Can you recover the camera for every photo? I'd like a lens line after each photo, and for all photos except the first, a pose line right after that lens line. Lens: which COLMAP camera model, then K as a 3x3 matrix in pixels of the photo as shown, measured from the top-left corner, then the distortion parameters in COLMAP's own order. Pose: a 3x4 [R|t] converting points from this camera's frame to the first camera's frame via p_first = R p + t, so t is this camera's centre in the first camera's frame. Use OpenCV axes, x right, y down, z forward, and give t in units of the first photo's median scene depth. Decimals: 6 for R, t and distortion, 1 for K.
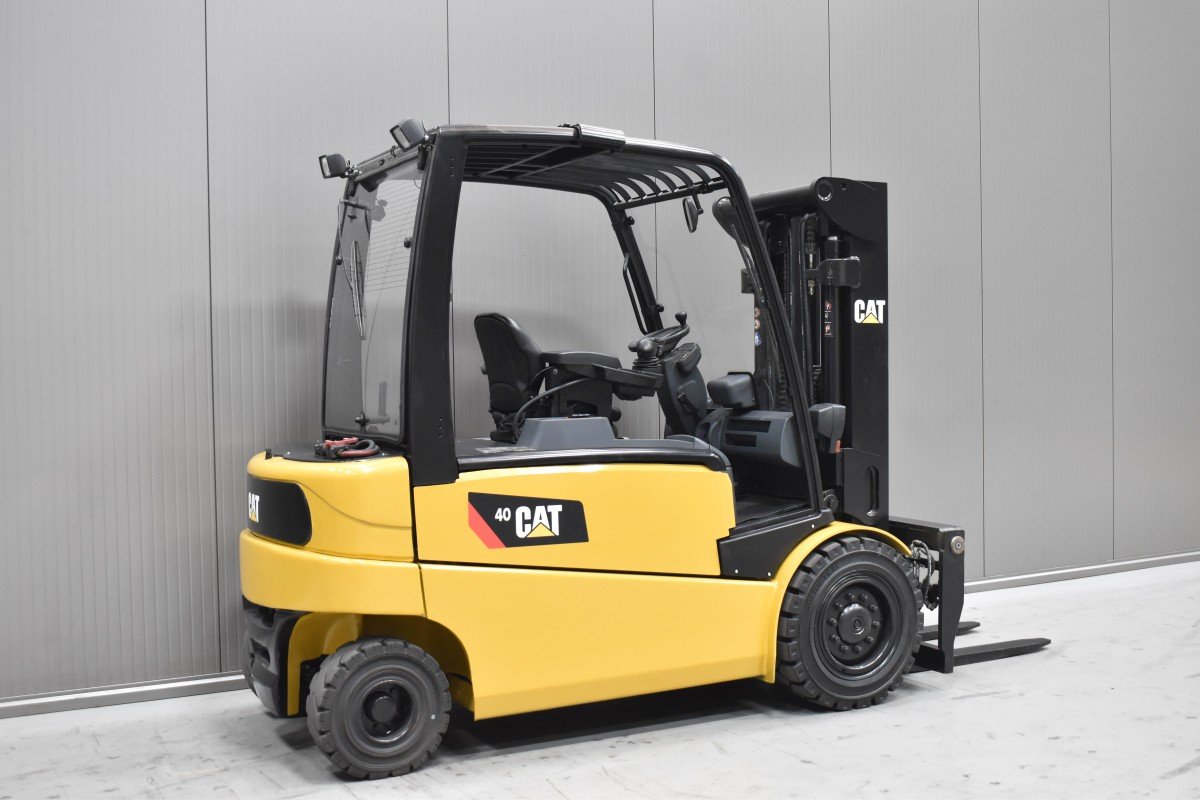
lens RADIAL K [[1356.2, 0, 600.0], [0, 1356.2, 400.0], [0, 0, 1]] dist [-0.071989, 0.002759]
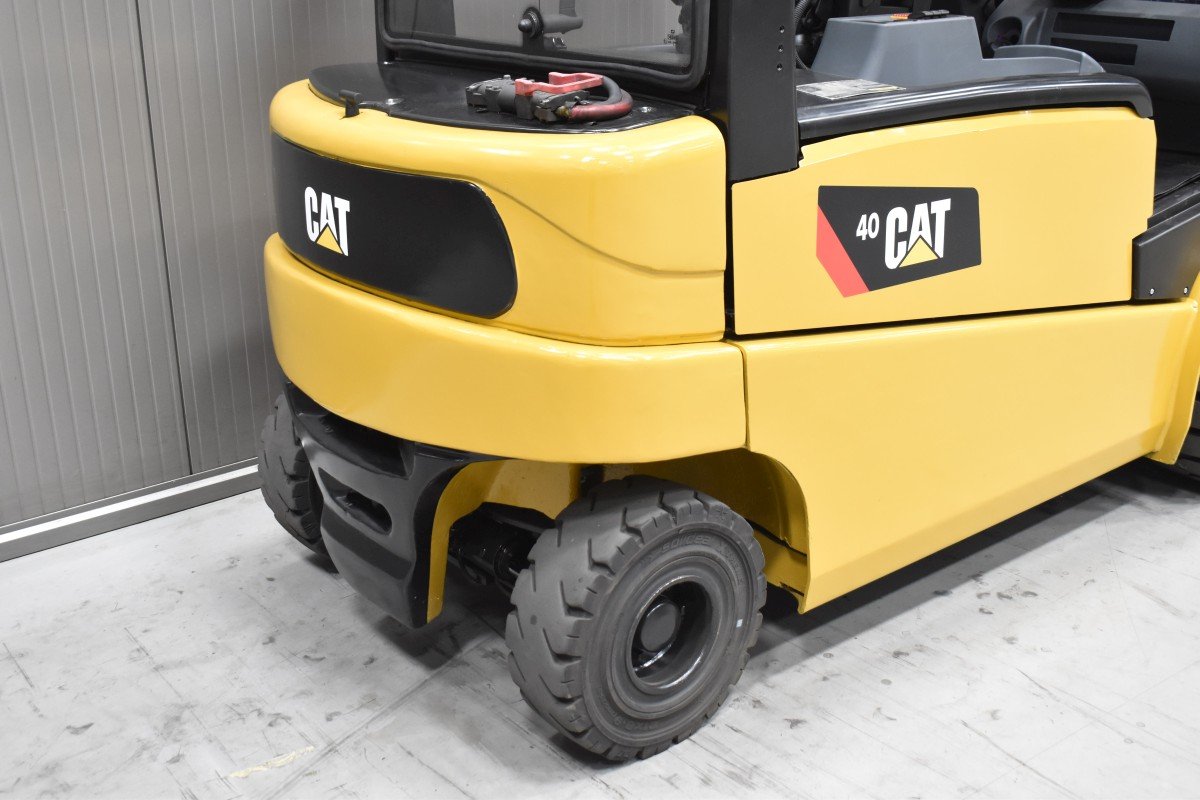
lens RADIAL K [[1356.2, 0, 600.0], [0, 1356.2, 400.0], [0, 0, 1]] dist [-0.071989, 0.002759]
pose [[0.981827, -0.057380, 0.180895, -0.250005], [-0.002398, 0.949369, 0.314153, -0.009510], [-0.189763, -0.308878, 0.931979, 0.518942]]
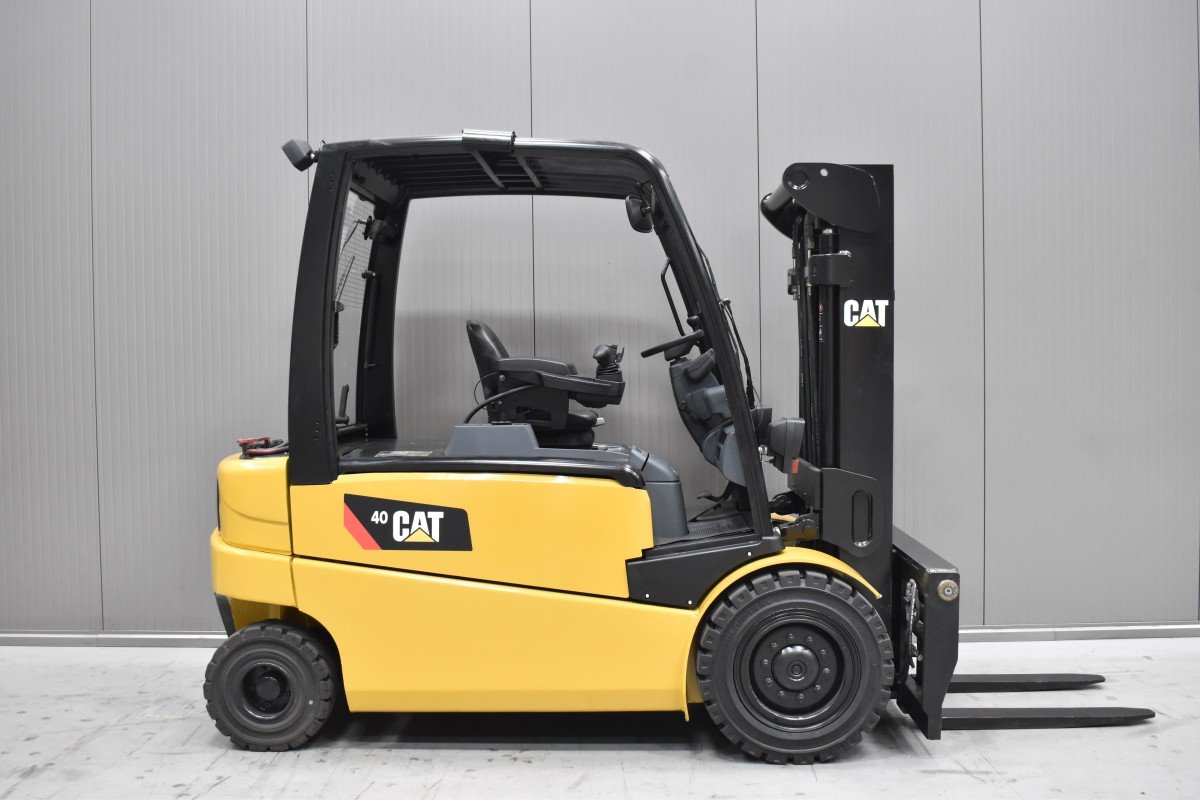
lens RADIAL K [[1124.1, 0, 600.0], [0, 1124.1, 400.0], [0, 0, 1]] dist [-0.096938, -0.002187]
pose [[0.872226, 0.022909, -0.488567, 0.466201], [-0.019380, 0.999737, 0.012279, -0.017150], [0.488720, -0.001241, 0.872440, 0.329779]]
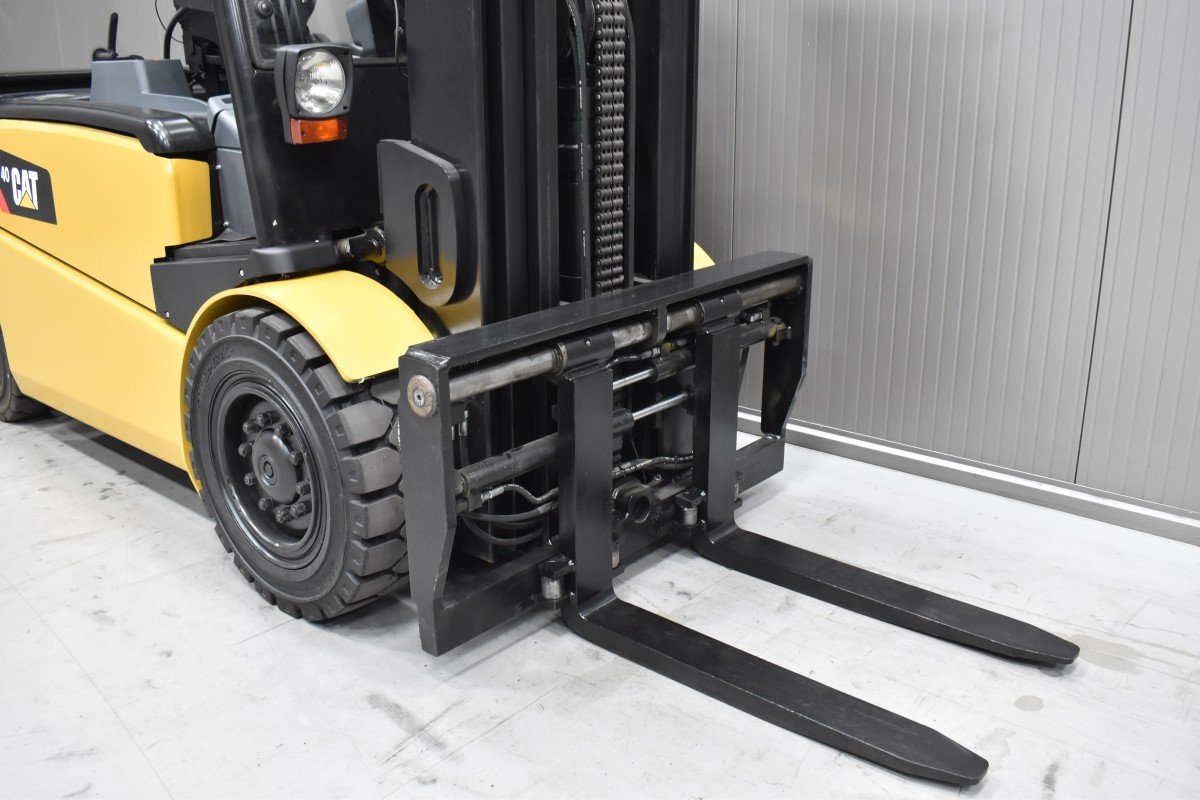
lens RADIAL K [[1124.1, 0, 600.0], [0, 1124.1, 400.0], [0, 0, 1]] dist [-0.096938, -0.002187]
pose [[0.363131, 0.303774, -0.880828, 0.678111], [-0.025099, 0.948206, 0.316664, -0.005771], [0.931400, -0.092882, 0.351947, 1.051368]]
